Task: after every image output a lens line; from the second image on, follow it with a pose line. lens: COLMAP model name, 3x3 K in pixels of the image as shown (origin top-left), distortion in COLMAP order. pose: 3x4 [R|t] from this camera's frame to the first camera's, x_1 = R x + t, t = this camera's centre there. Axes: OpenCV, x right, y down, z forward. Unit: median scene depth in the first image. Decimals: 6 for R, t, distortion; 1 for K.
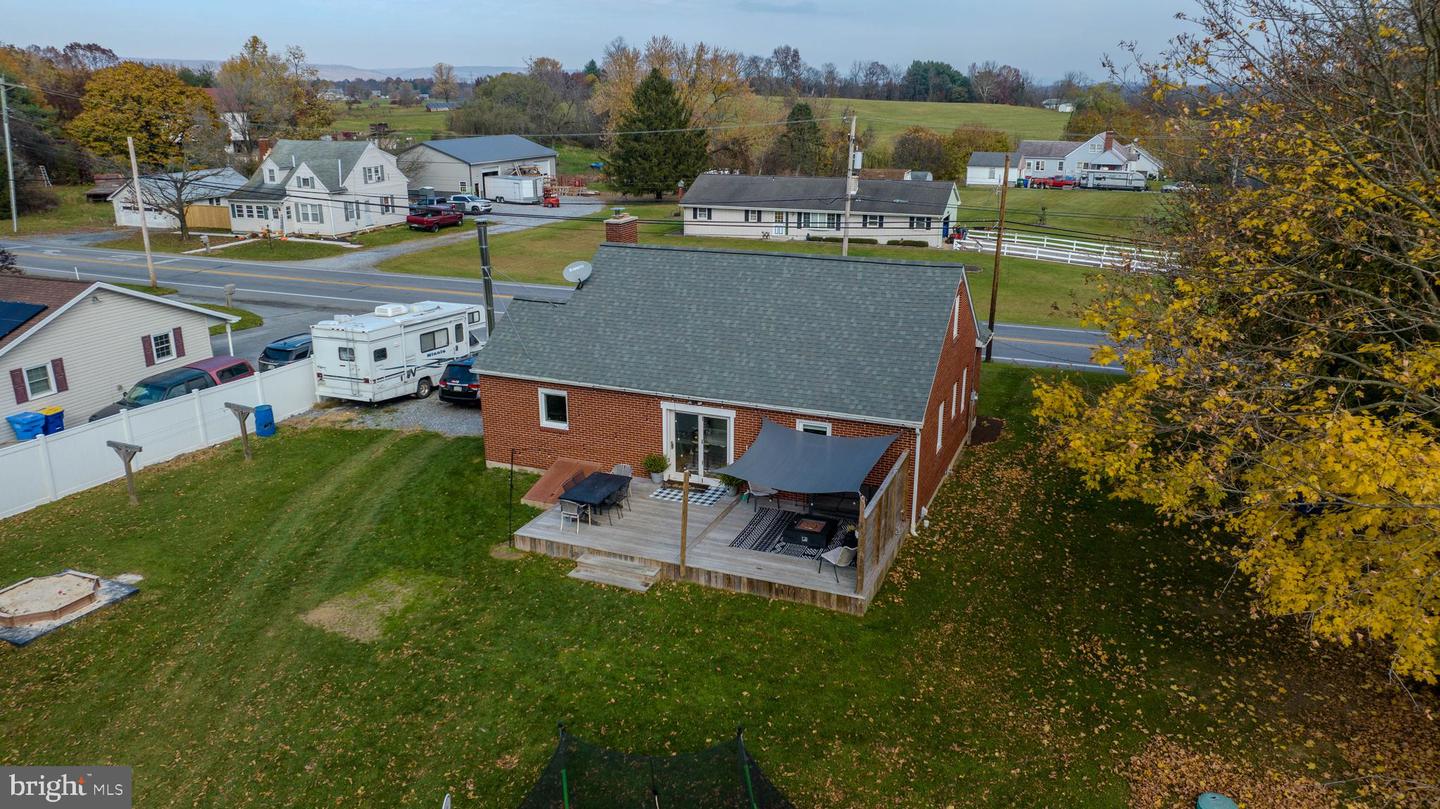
lens RADIAL K [[1014.5, 0, 734.8], [0, 1014.5, 403.4], [0, 0, 1]] dist [-0.049099, 0.059653]
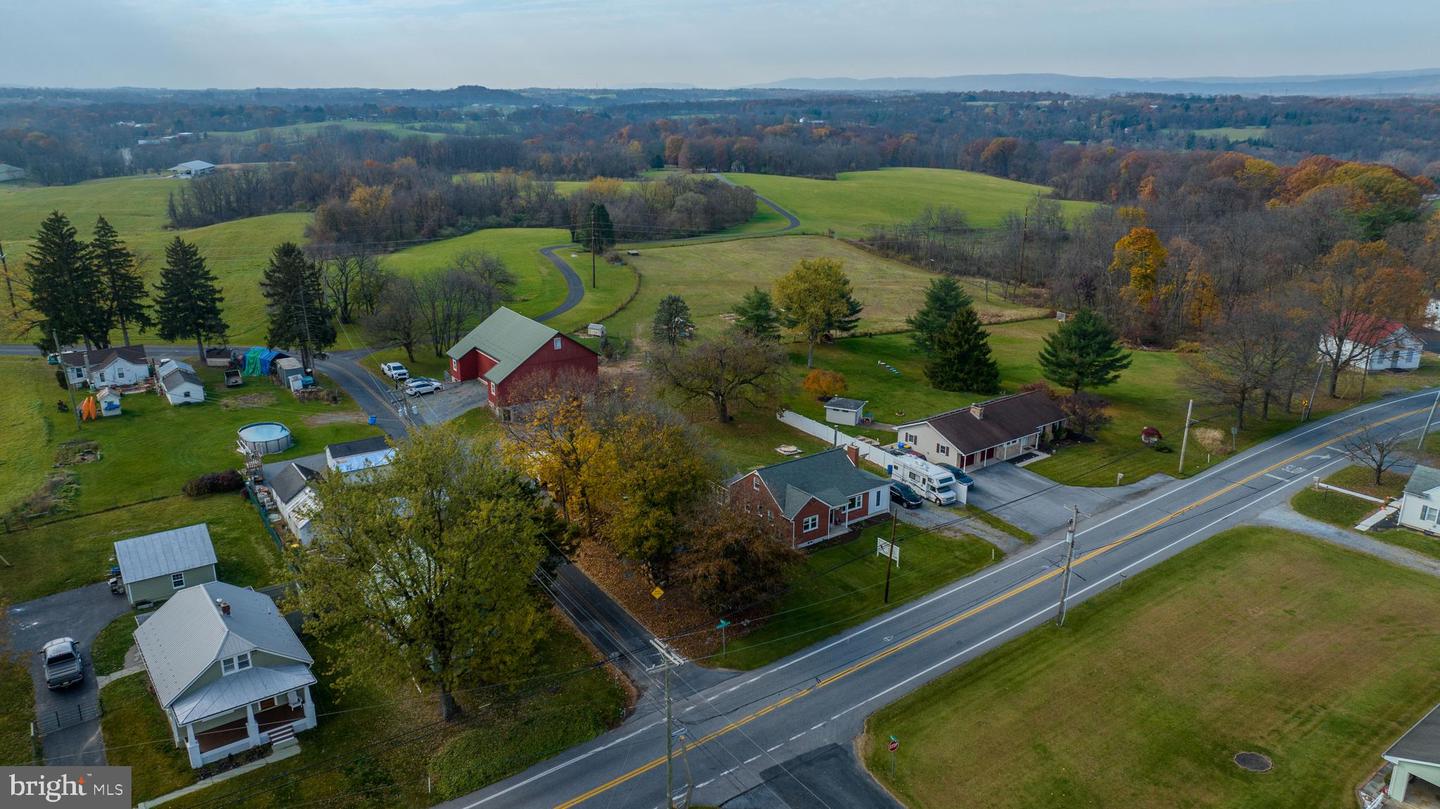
lens RADIAL K [[1014.5, 0, 718.2], [0, 1014.5, 406.2], [0, 0, 1]] dist [-0.049099, 0.059653]
pose [[-0.544325, 0.245940, -0.802013, 2.184213], [-0.254539, 0.862561, 0.437262, -1.315592], [0.799325, 0.442156, -0.406912, 1.626948]]
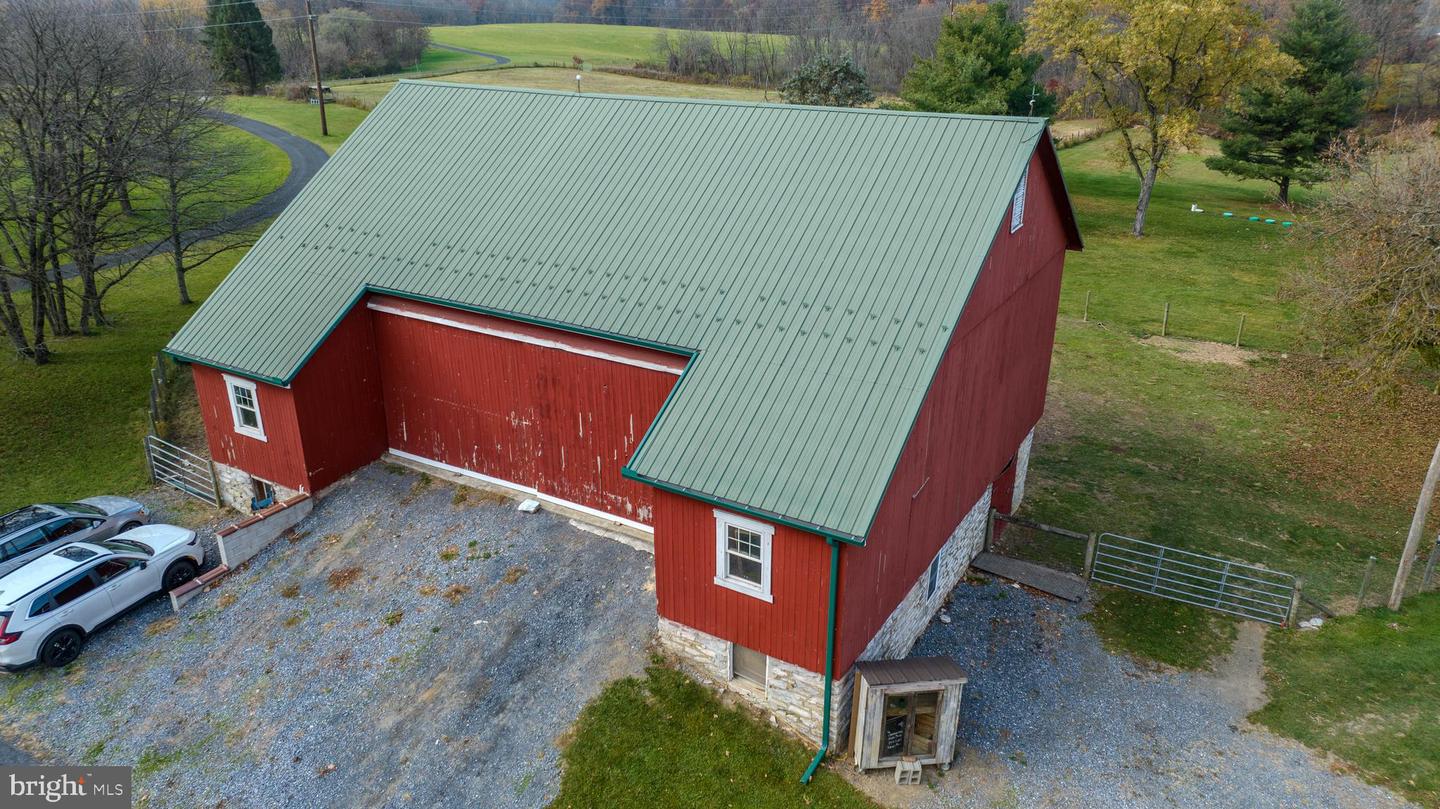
lens RADIAL K [[1014.5, 0, 716.5], [0, 1014.5, 403.6], [0, 0, 1]] dist [-0.049099, 0.059653]
pose [[-0.124526, 0.387049, -0.913612, 0.305823], [-0.289592, 0.866511, 0.406566, 0.030045], [0.949015, 0.315203, 0.004183, -0.384861]]
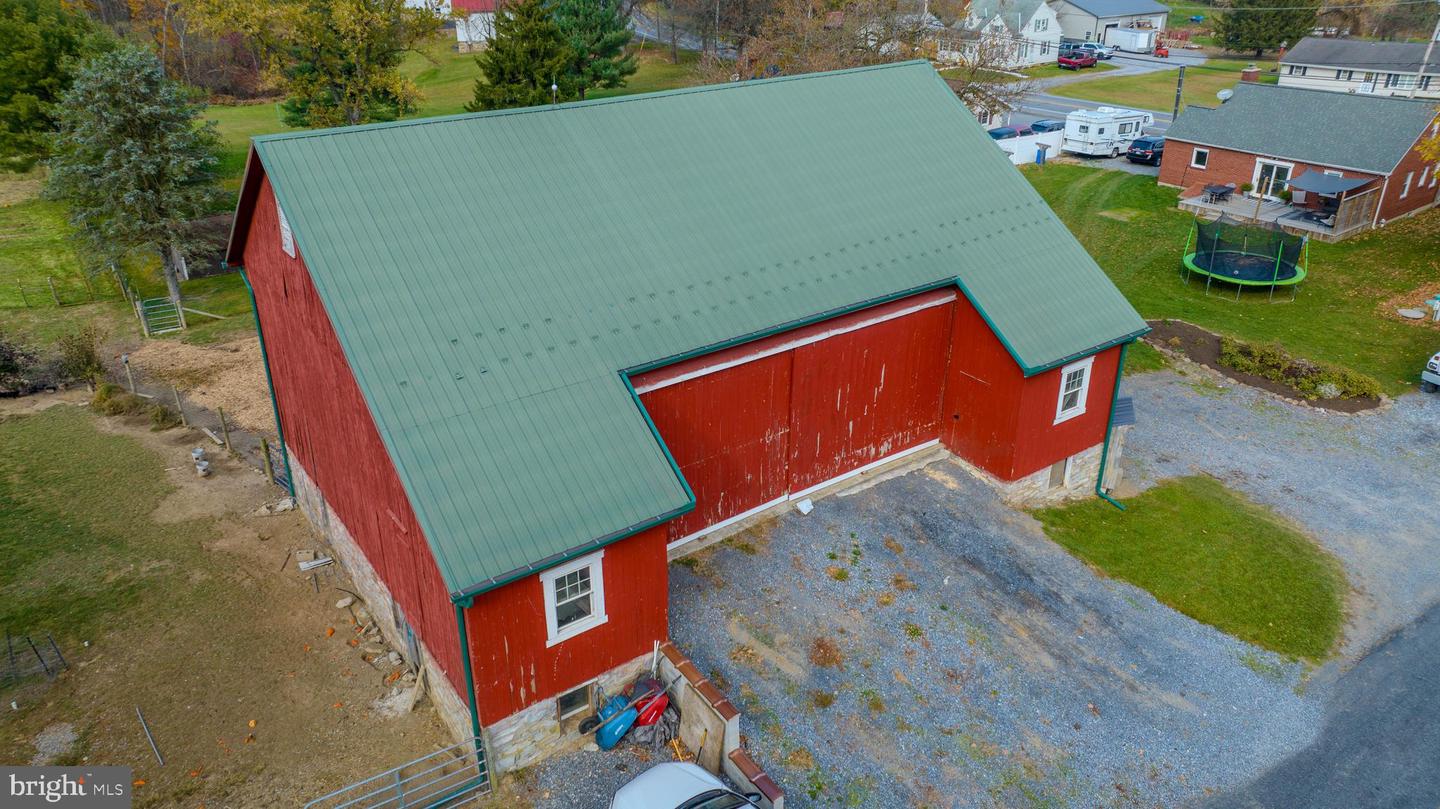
lens RADIAL K [[1014.5, 0, 726.1], [0, 1014.5, 399.9], [0, 0, 1]] dist [-0.049099, 0.059653]
pose [[0.863148, 0.213861, -0.457426, 0.027318], [-0.145713, 0.972837, 0.179876, 0.189085], [0.483470, -0.088607, 0.870865, -0.983354]]
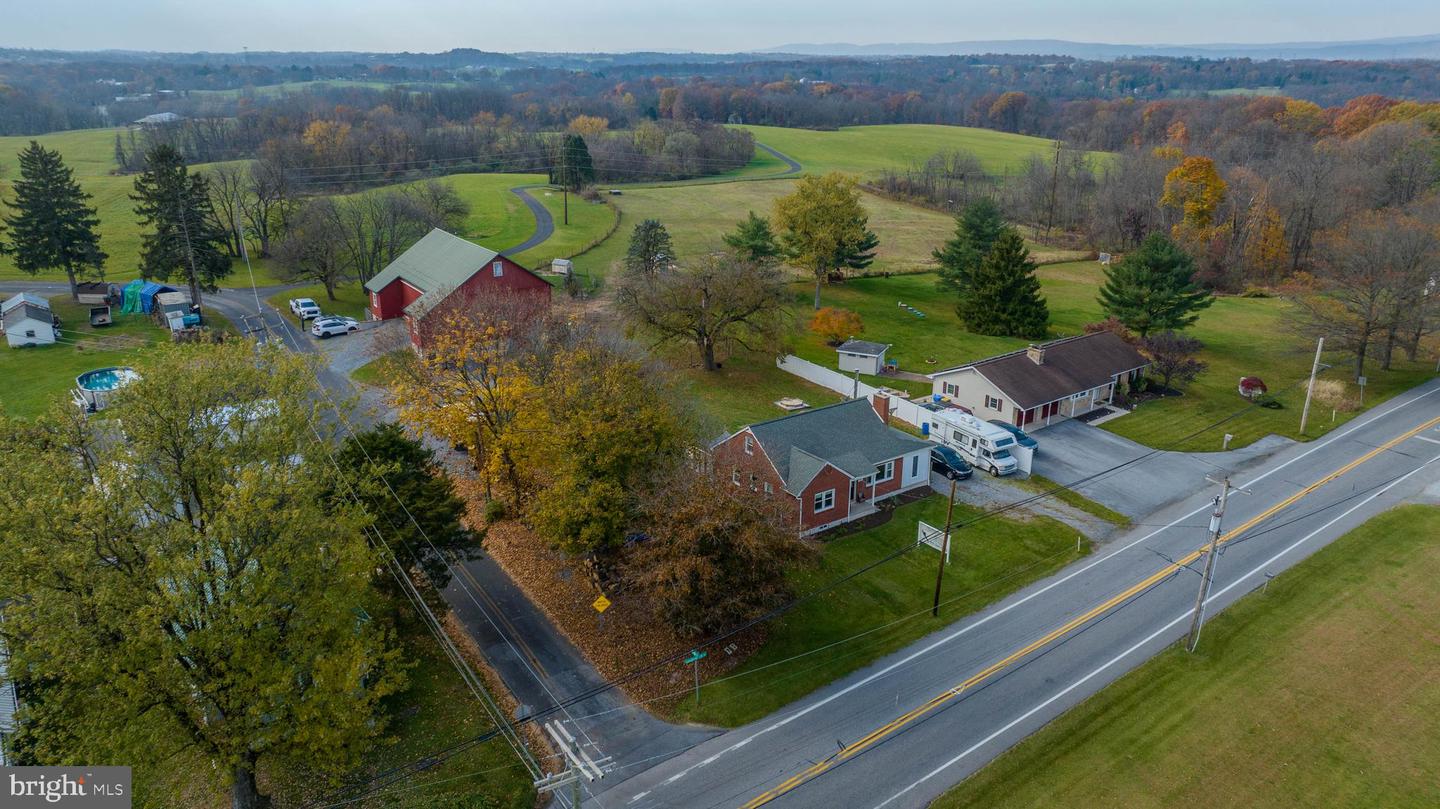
lens RADIAL K [[1014.5, 0, 721.3], [0, 1014.5, 402.4], [0, 0, 1]] dist [-0.049099, 0.059653]
pose [[-0.540906, 0.265624, -0.798038, 1.608302], [-0.258707, 0.850279, 0.458362, -0.952679], [0.800307, 0.454389, -0.391202, 1.396070]]
